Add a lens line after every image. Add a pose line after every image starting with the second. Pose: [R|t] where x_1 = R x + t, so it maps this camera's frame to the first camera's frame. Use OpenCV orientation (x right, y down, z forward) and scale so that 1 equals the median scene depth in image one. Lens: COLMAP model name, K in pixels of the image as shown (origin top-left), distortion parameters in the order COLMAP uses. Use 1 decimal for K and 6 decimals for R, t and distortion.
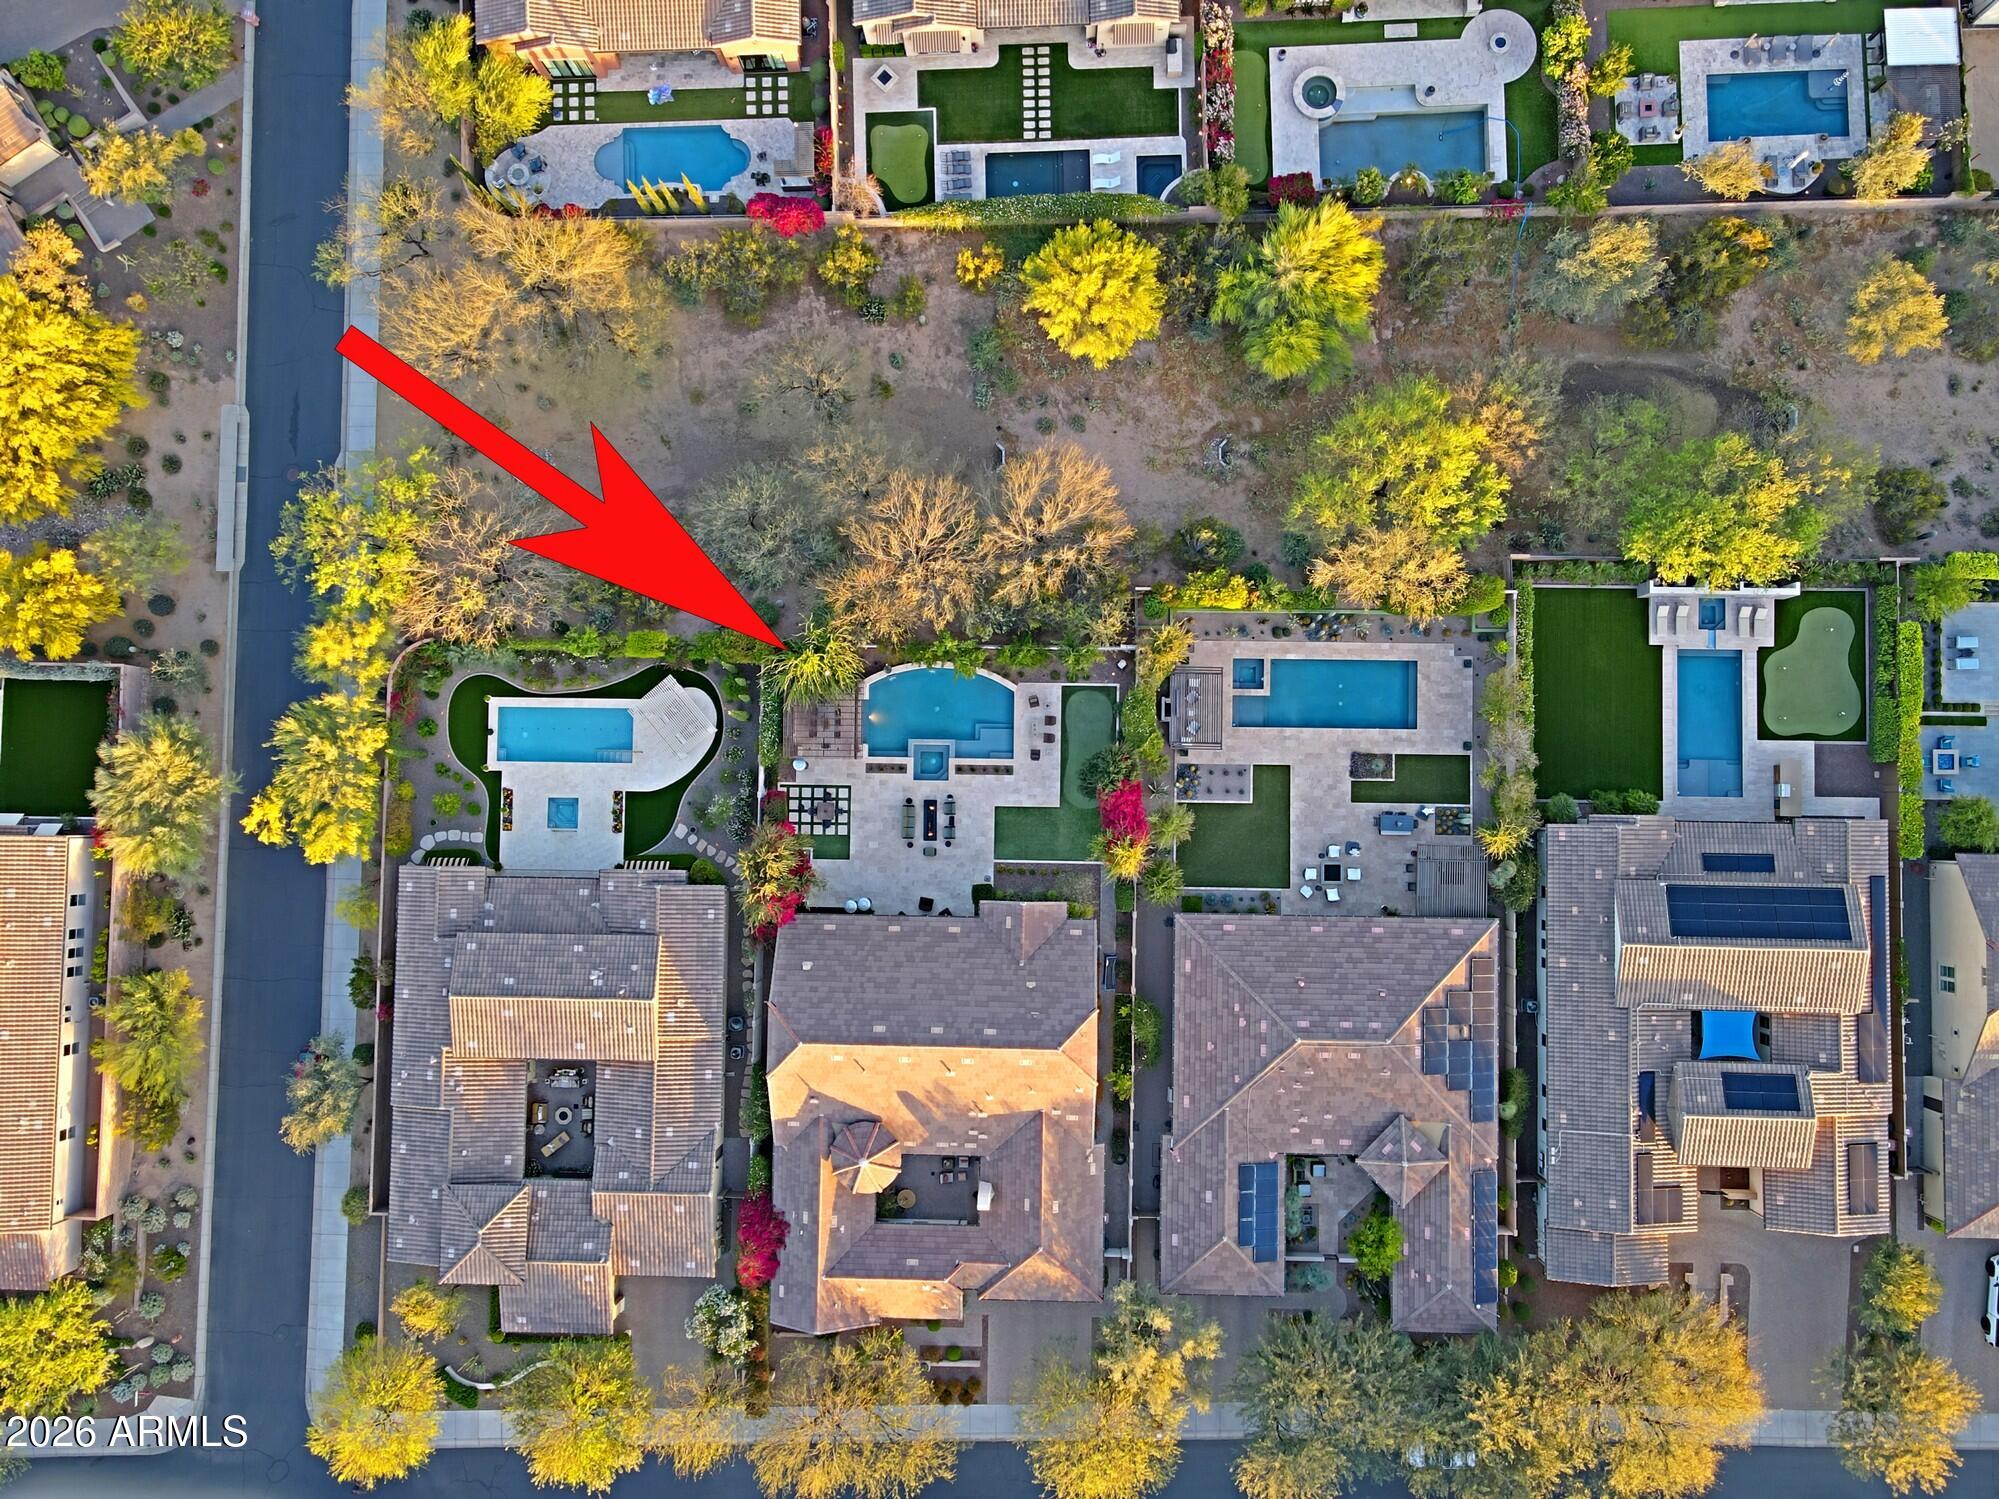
lens RADIAL K [[1460.8, 0, 1002.9], [0, 1460.8, 756.0], [0, 0, 1]] dist [0.010601, 0.010338]
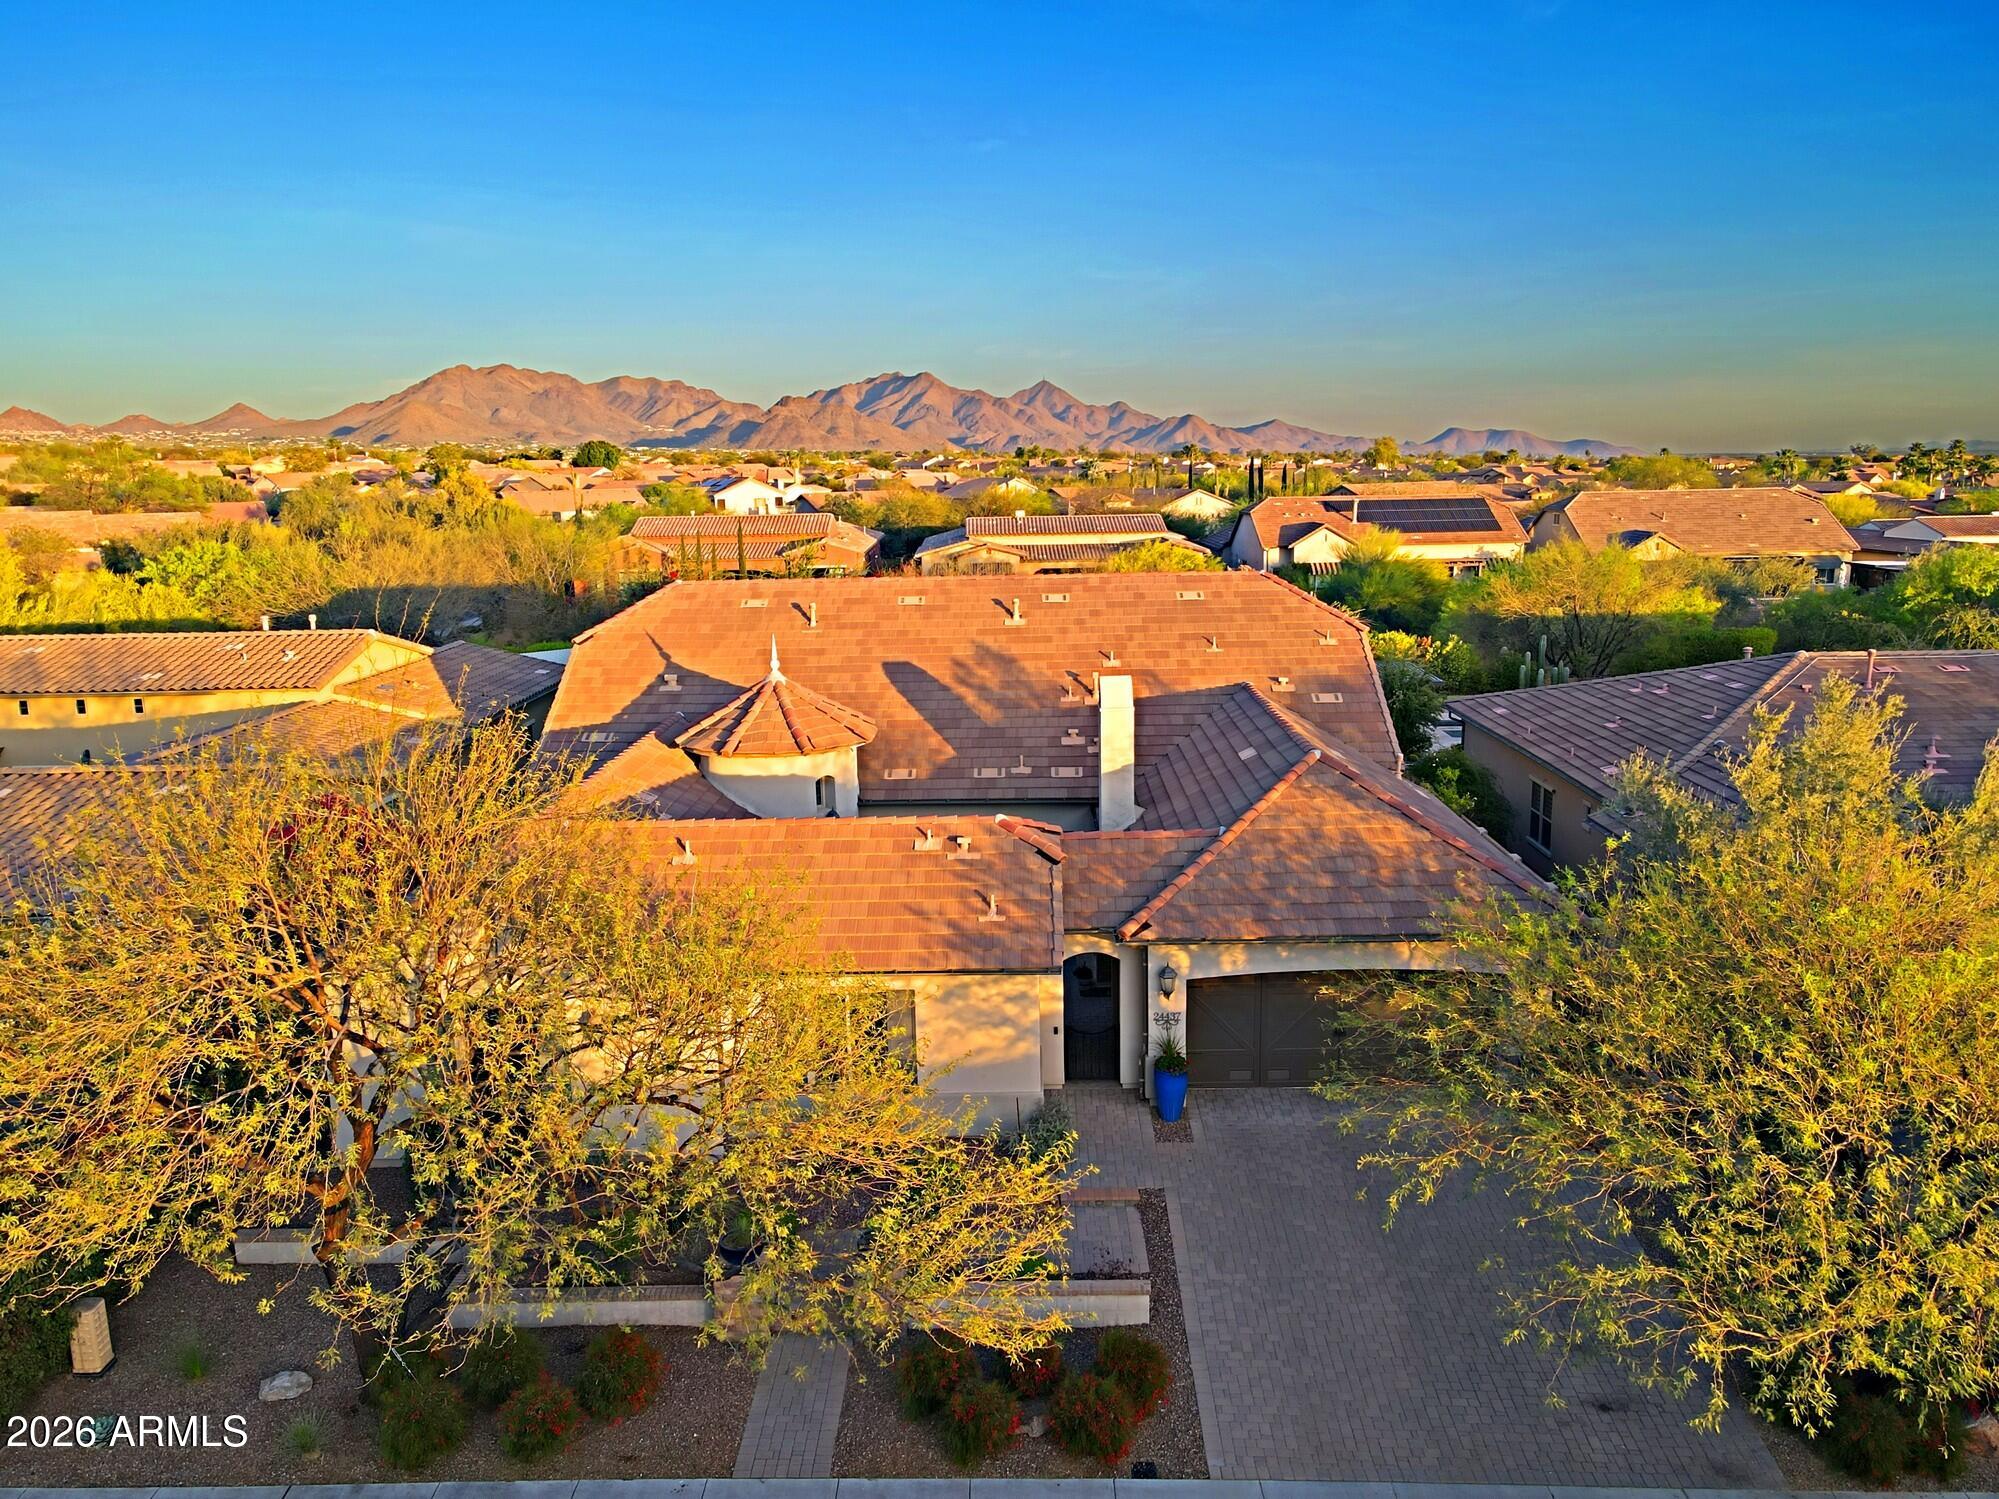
lens RADIAL K [[1460.8, 0, 1002.9], [0, 1460.8, 756.0], [0, 0, 1]] dist [0.010601, 0.010338]
pose [[0.999930, 0.011125, 0.003936, -0.037451], [0.001144, 0.240577, -0.970629, 0.588704], [-0.011745, 0.970566, 0.240547, 0.864348]]
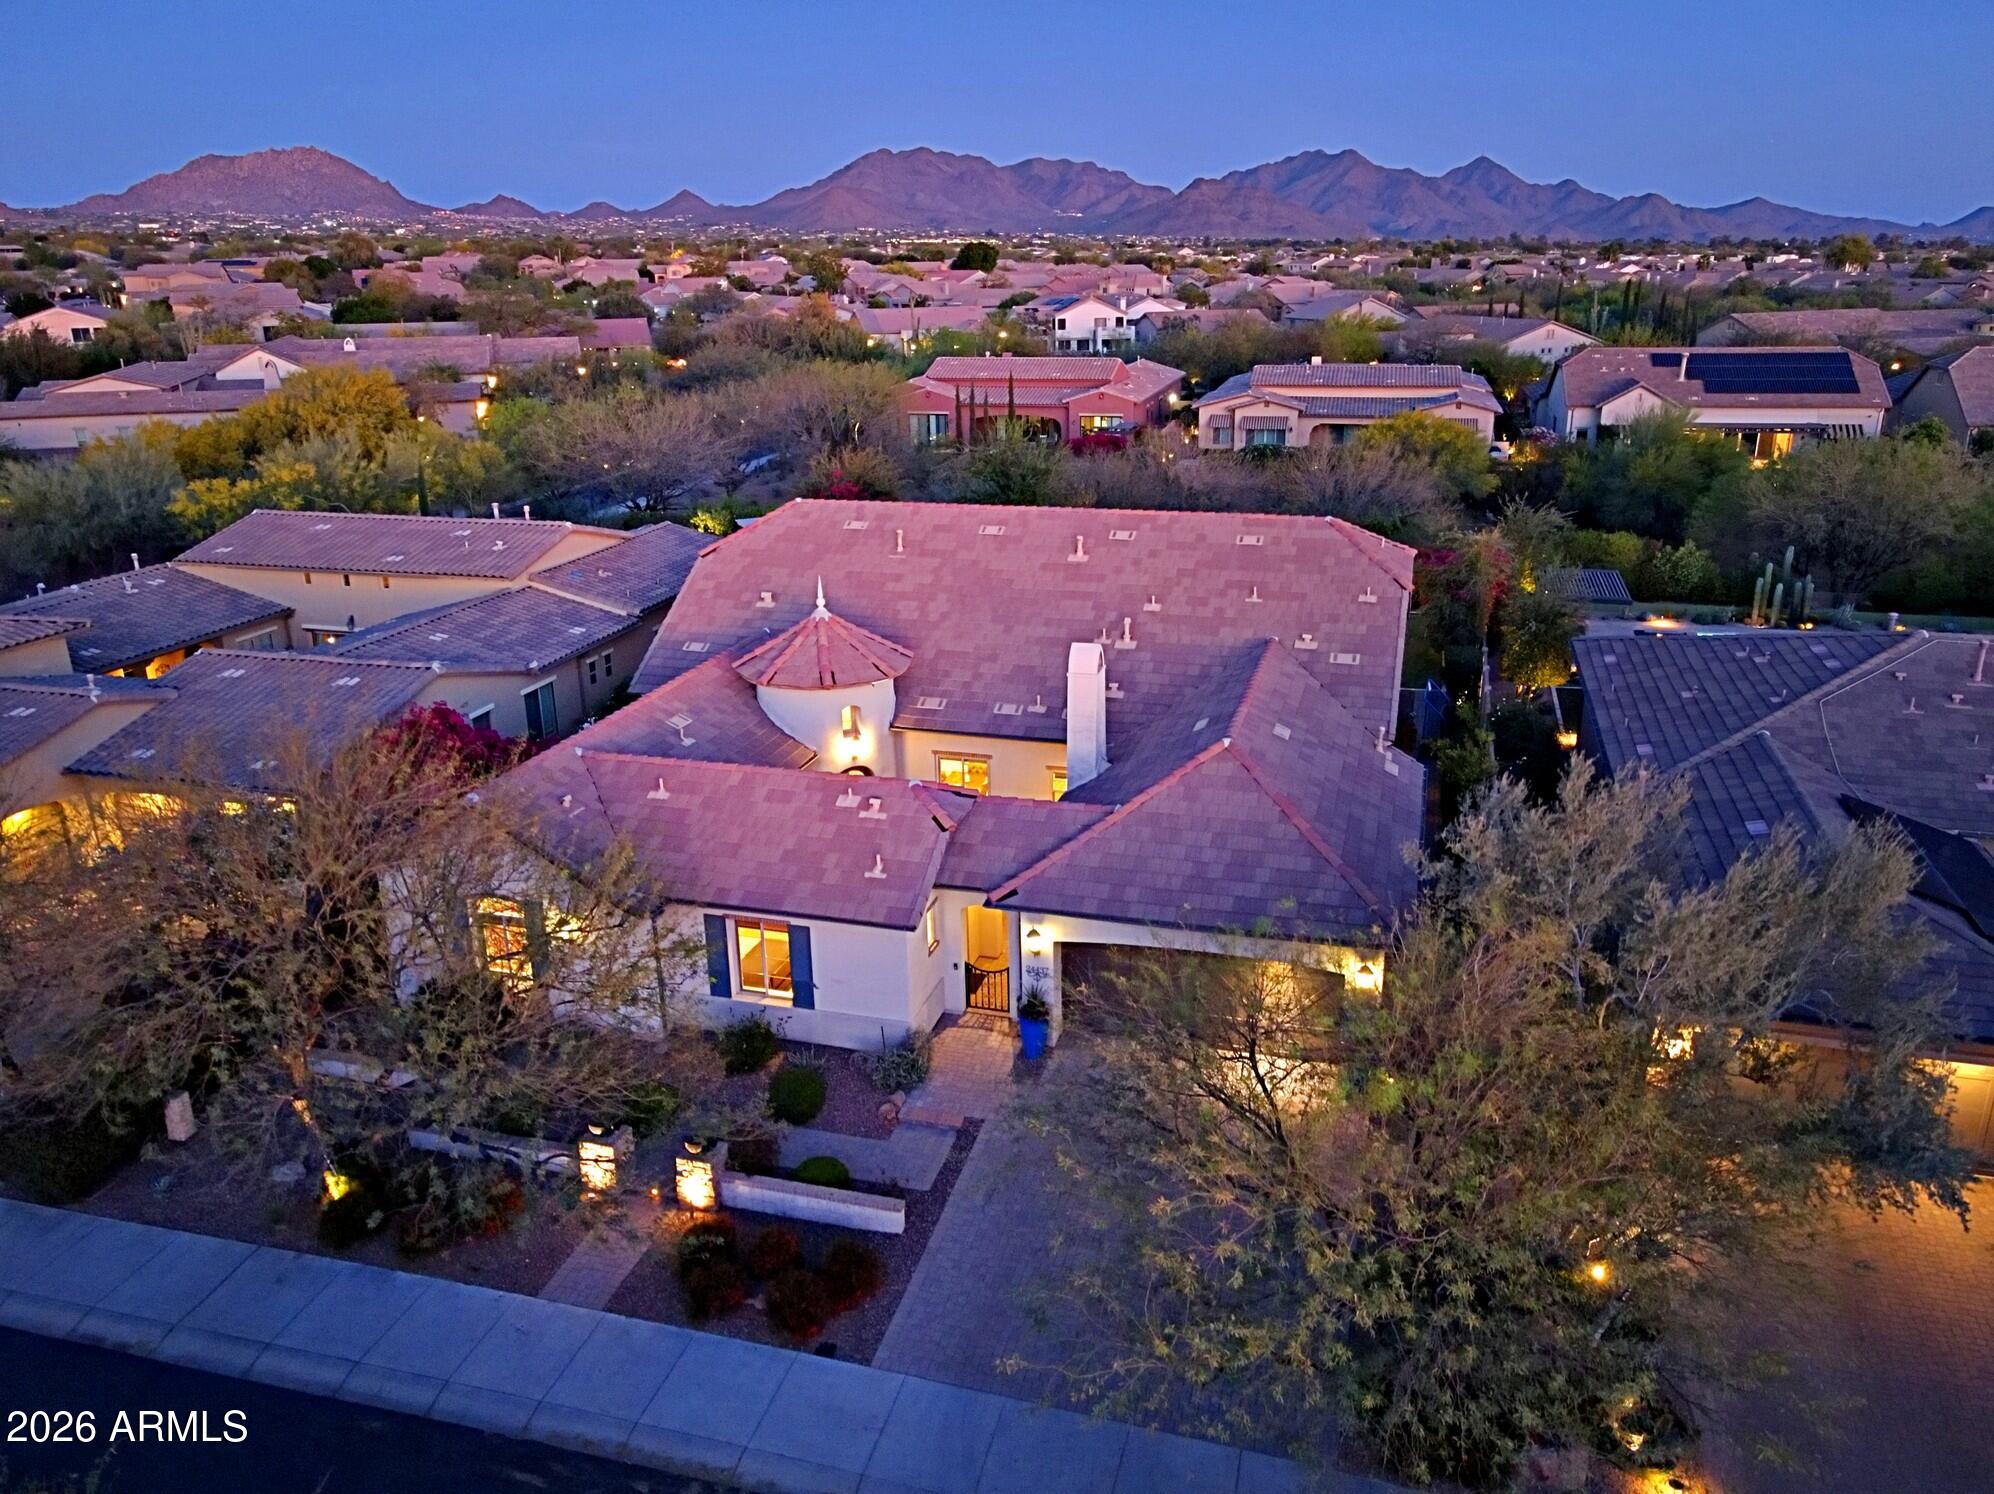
lens RADIAL K [[1457.1, 0, 1000.4], [0, 1457.1, 753.4], [0, 0, 1]] dist [0.010601, 0.010338]
pose [[0.964156, 0.101353, -0.245217, 0.053584], [-0.265315, 0.356257, -0.895929, 0.599706], [-0.003445, 0.928875, 0.370378, 0.821074]]
